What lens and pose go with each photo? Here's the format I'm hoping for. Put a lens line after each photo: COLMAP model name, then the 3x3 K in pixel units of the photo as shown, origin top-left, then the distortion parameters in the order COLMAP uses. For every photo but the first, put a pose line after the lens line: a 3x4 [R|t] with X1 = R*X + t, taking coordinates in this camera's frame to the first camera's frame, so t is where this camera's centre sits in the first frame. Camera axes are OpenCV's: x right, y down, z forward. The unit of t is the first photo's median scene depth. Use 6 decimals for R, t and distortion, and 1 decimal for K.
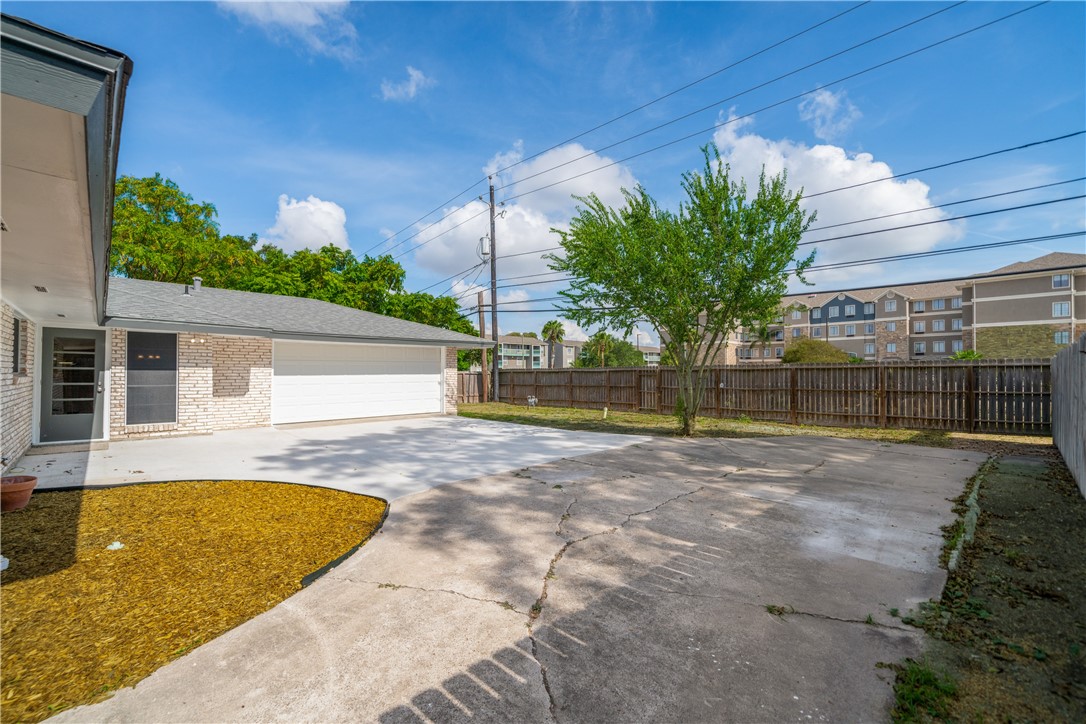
lens RADIAL K [[450.8, 0, 541.2], [0, 450.8, 369.7], [0, 0, 1]] dist [0.001326, 0.000155]
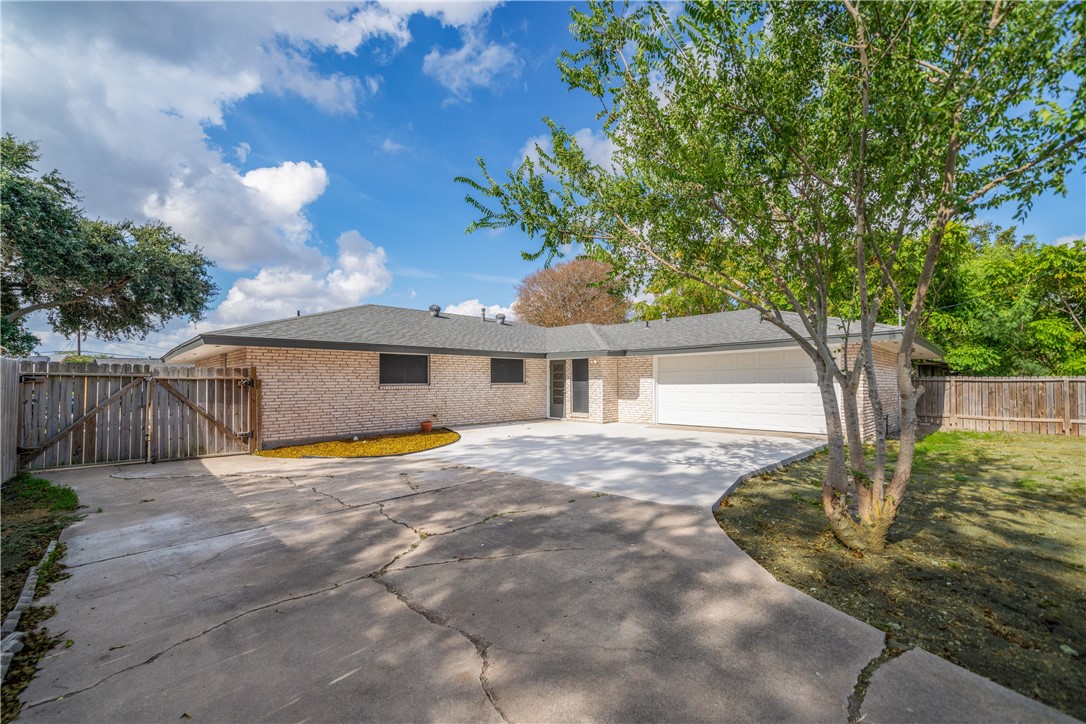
lens RADIAL K [[434.2, 0, 541.9], [0, 434.2, 366.3], [0, 0, 1]] dist [0.000497, 0.000044]
pose [[0.015607, -0.038573, -0.999134, 0.738188], [0.013178, 0.999177, -0.038369, 0.006178], [0.999791, -0.012568, 0.016102, 0.802005]]
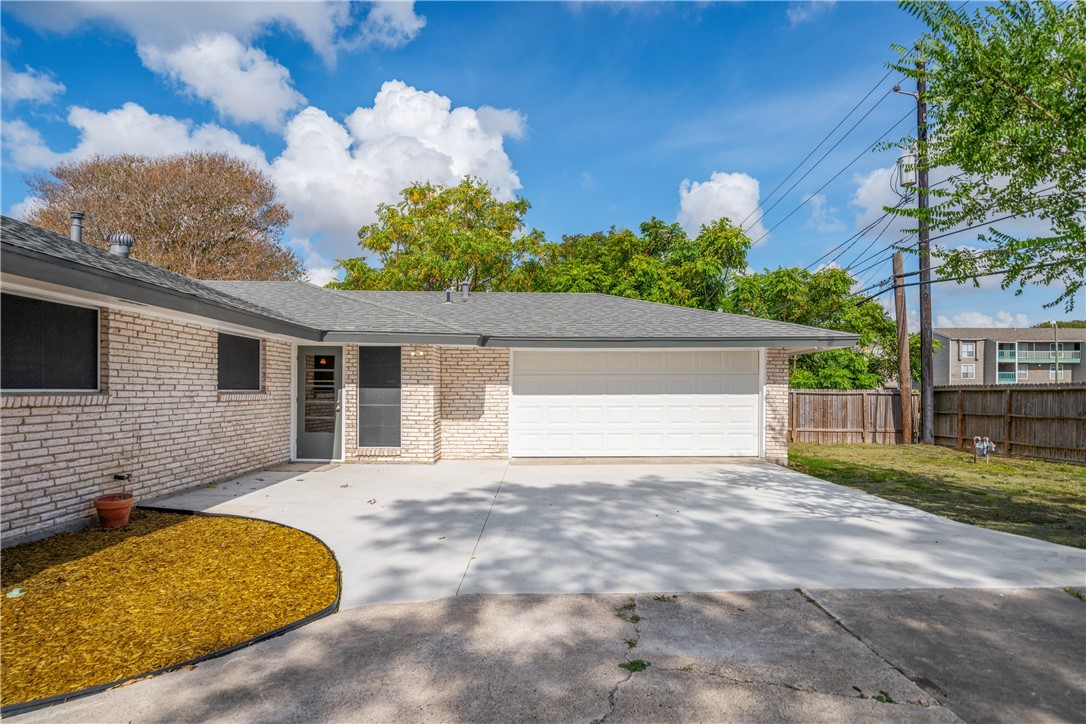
lens RADIAL K [[613.4, 0, 544.4], [0, 613.4, 396.7], [0, 0, 1]] dist [0.000286, 0.000064]
pose [[0.728504, 0.006187, -0.685014, 0.211947], [0.002799, 0.999924, 0.012007, 0.004725], [0.685036, -0.010664, 0.728431, 0.319472]]
